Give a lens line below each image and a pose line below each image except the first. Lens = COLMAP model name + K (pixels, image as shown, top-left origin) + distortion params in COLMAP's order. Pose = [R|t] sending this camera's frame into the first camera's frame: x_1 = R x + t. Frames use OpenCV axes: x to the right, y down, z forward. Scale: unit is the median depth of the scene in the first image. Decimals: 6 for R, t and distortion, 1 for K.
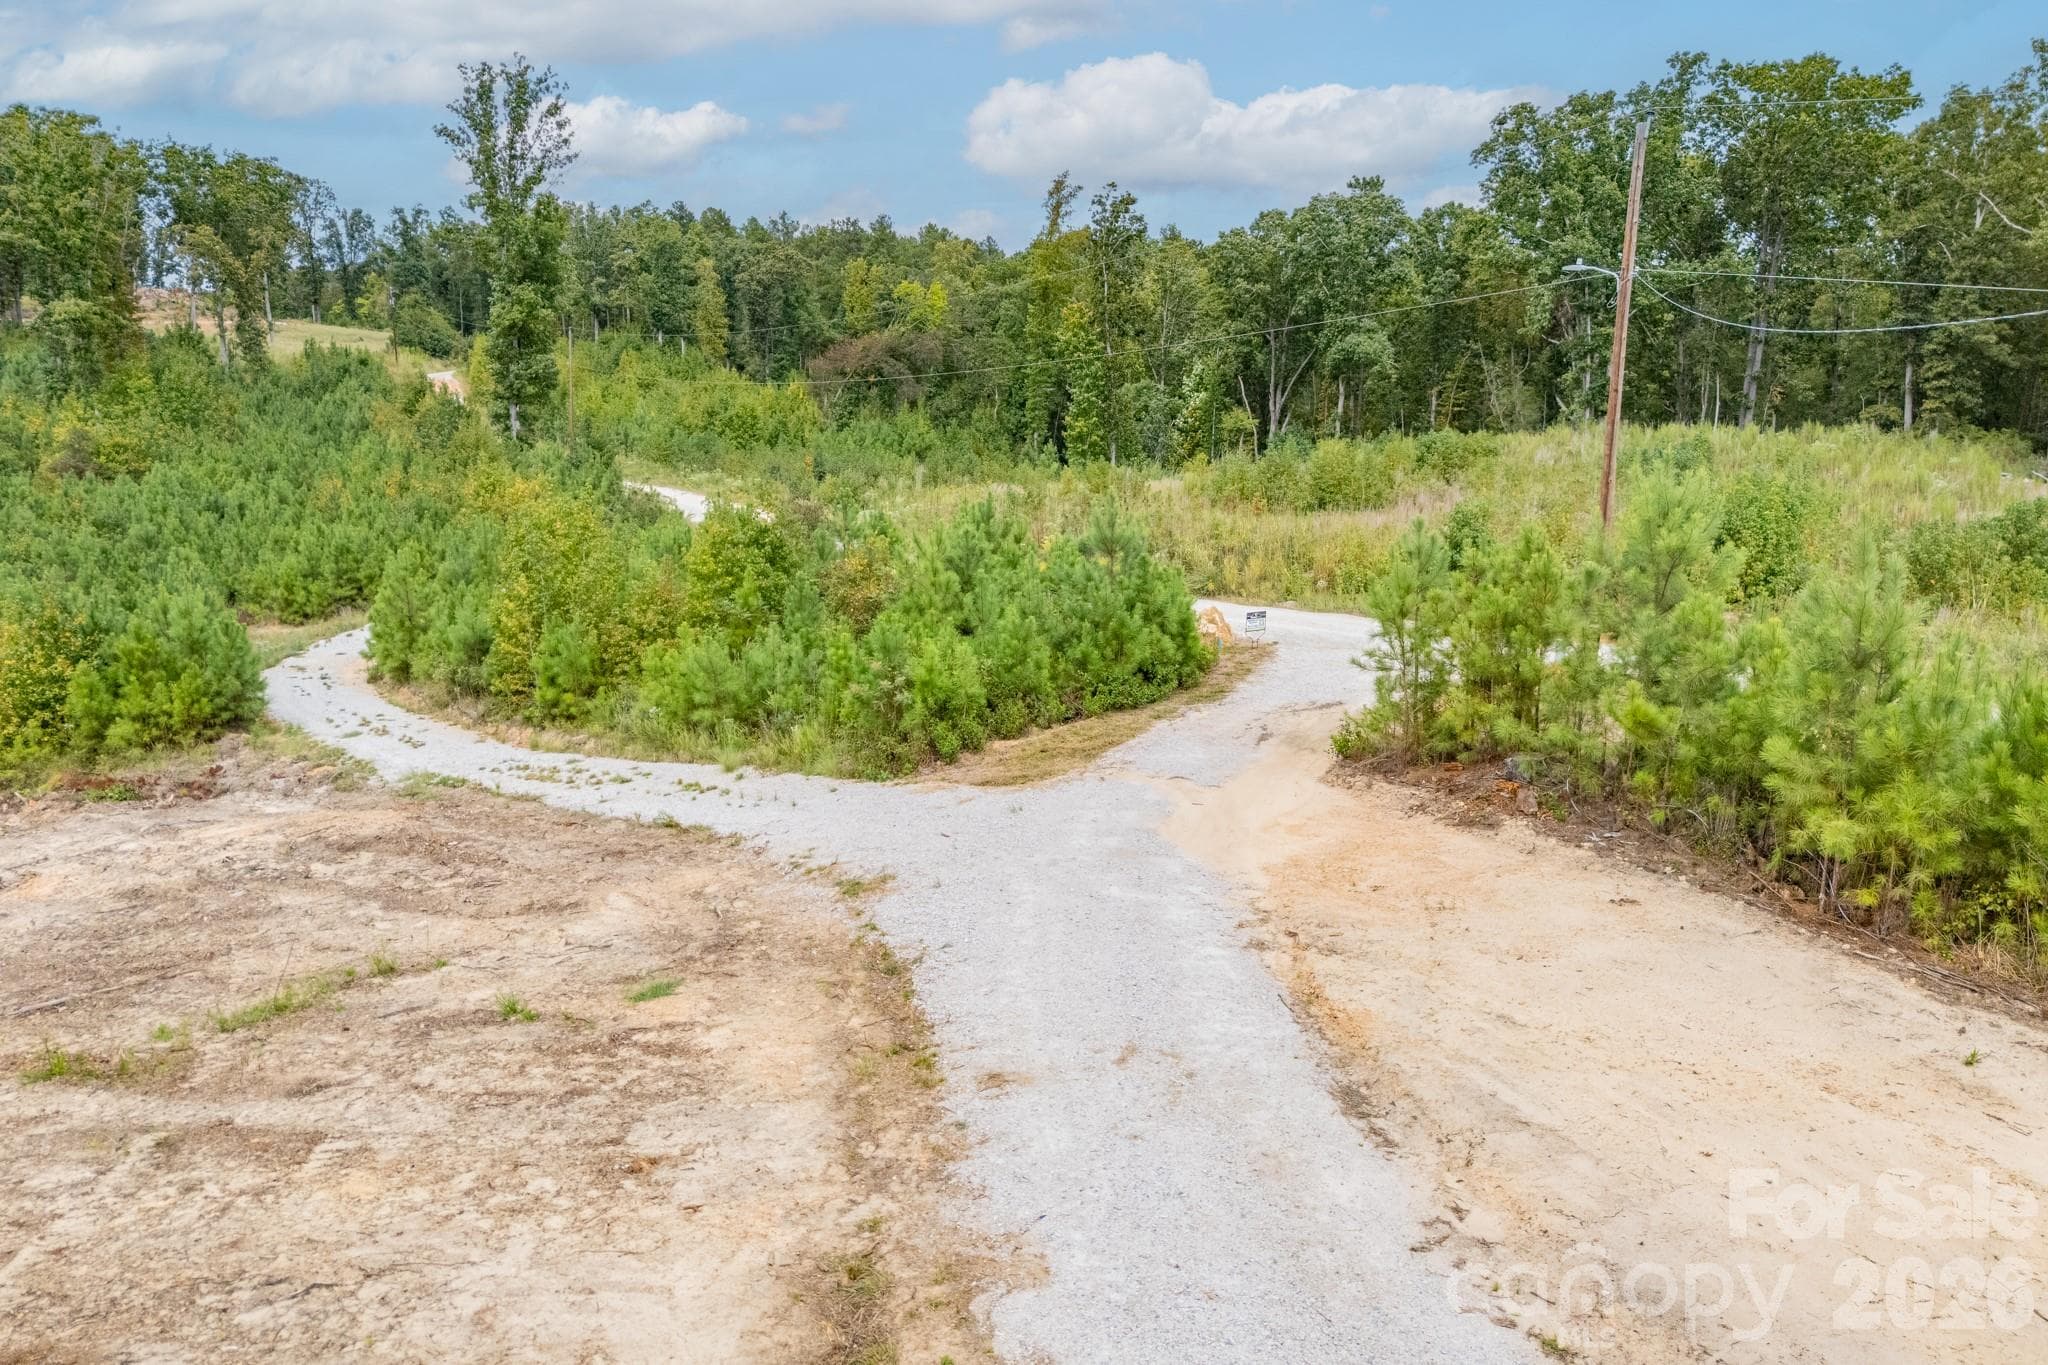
lens RADIAL K [[1505.7, 0, 1022.3], [0, 1505.7, 695.3], [0, 0, 1]] dist [0.087586, -0.101084]
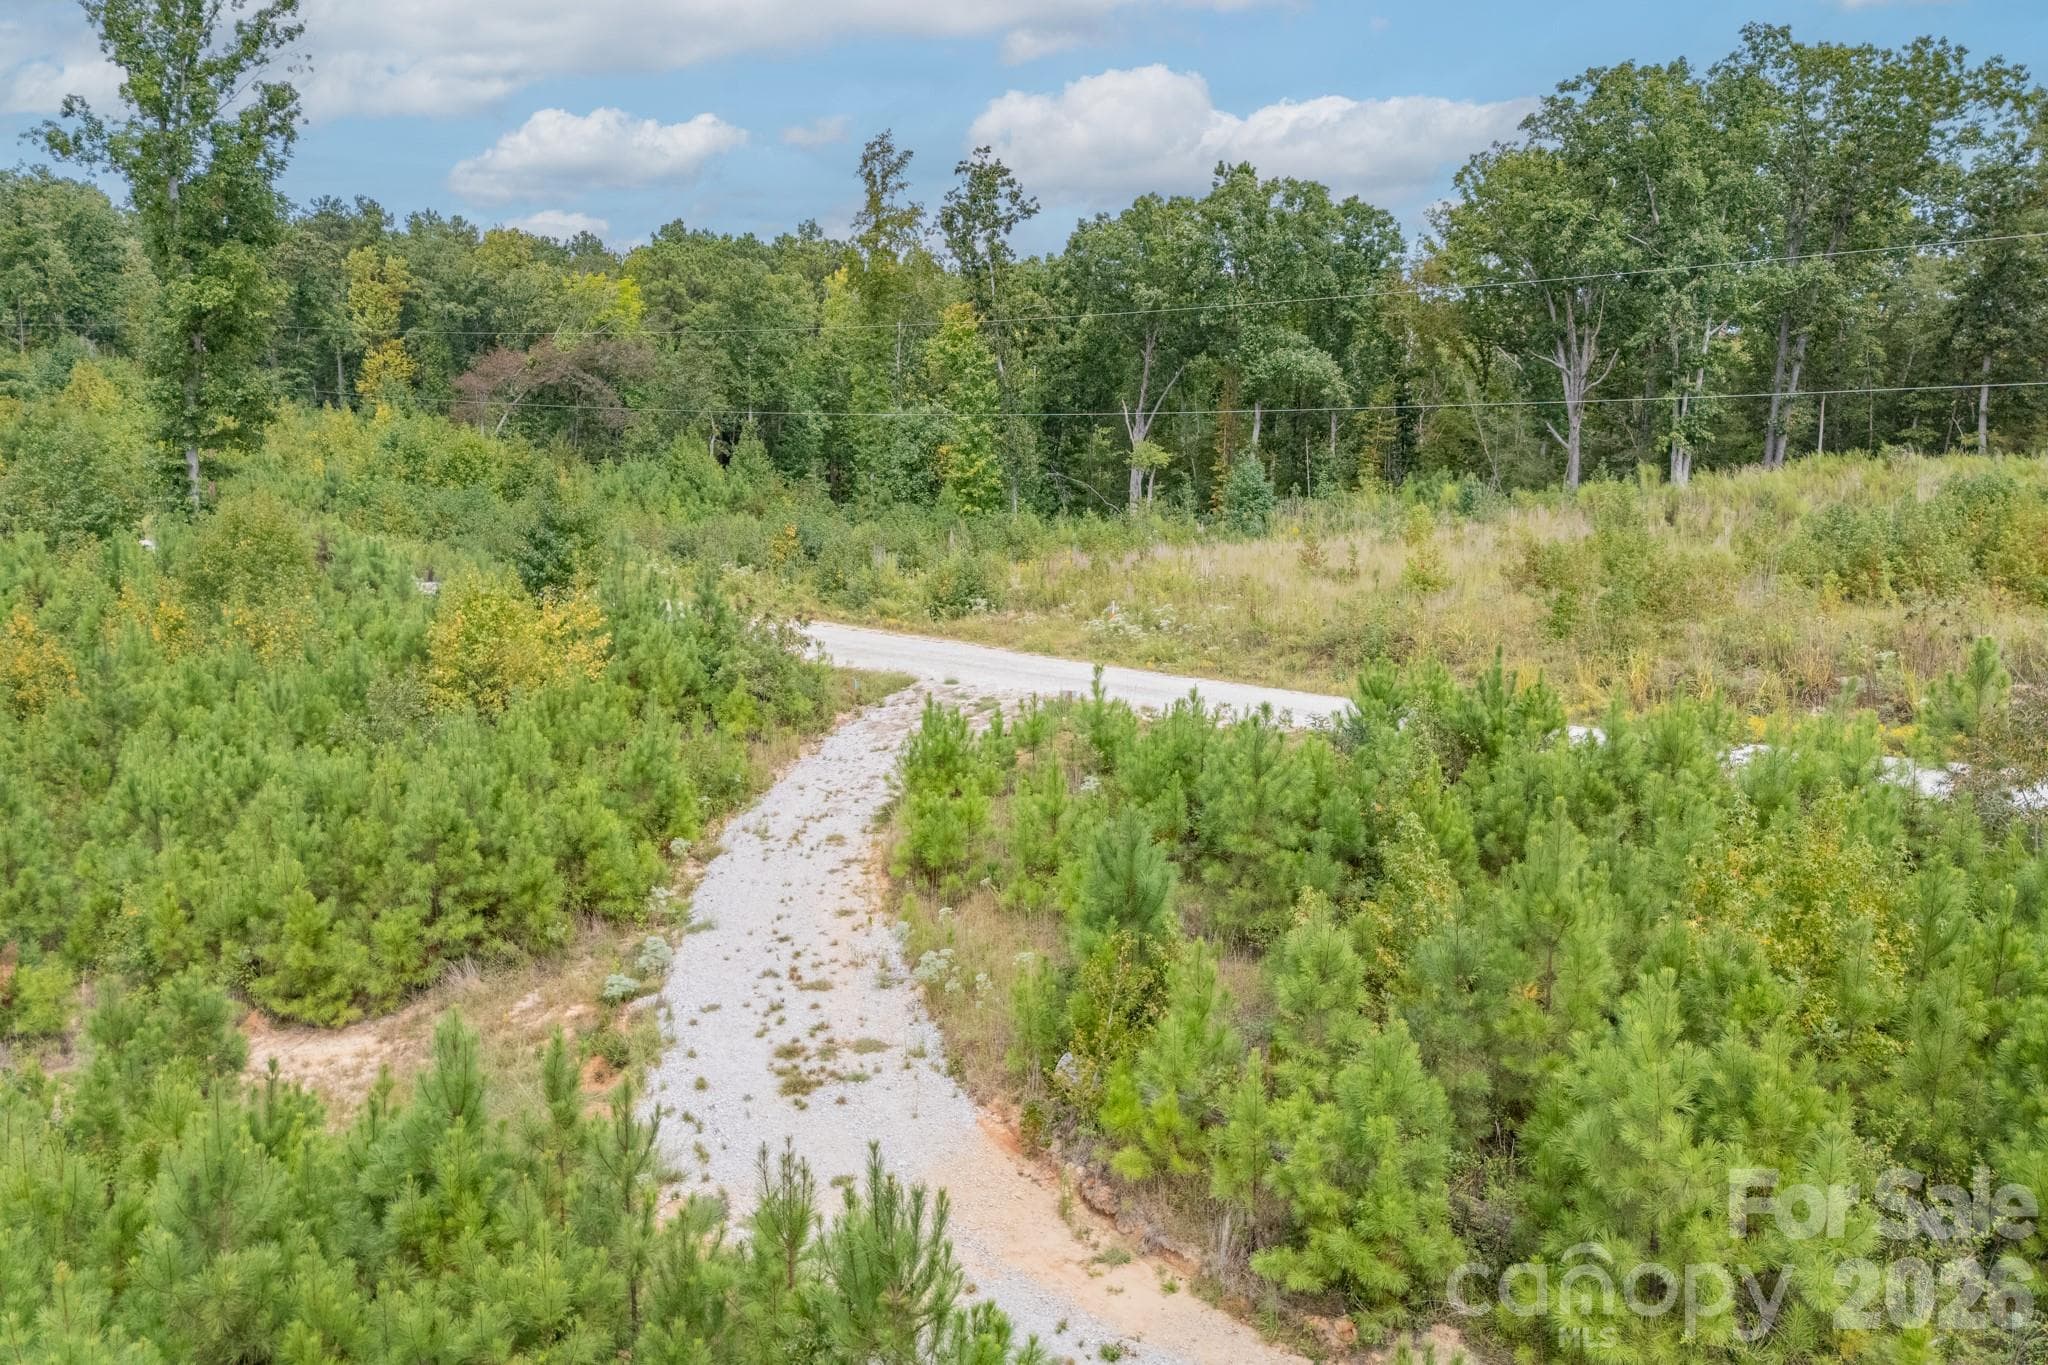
lens RADIAL K [[1505.7, 0, 1022.3], [0, 1505.7, 695.3], [0, 0, 1]] dist [0.087586, -0.101084]
pose [[0.916108, -0.077888, 0.393293, -0.247261], [0.083586, 0.996497, 0.002649, -0.063556], [-0.392122, 0.030447, 0.919409, 0.299976]]
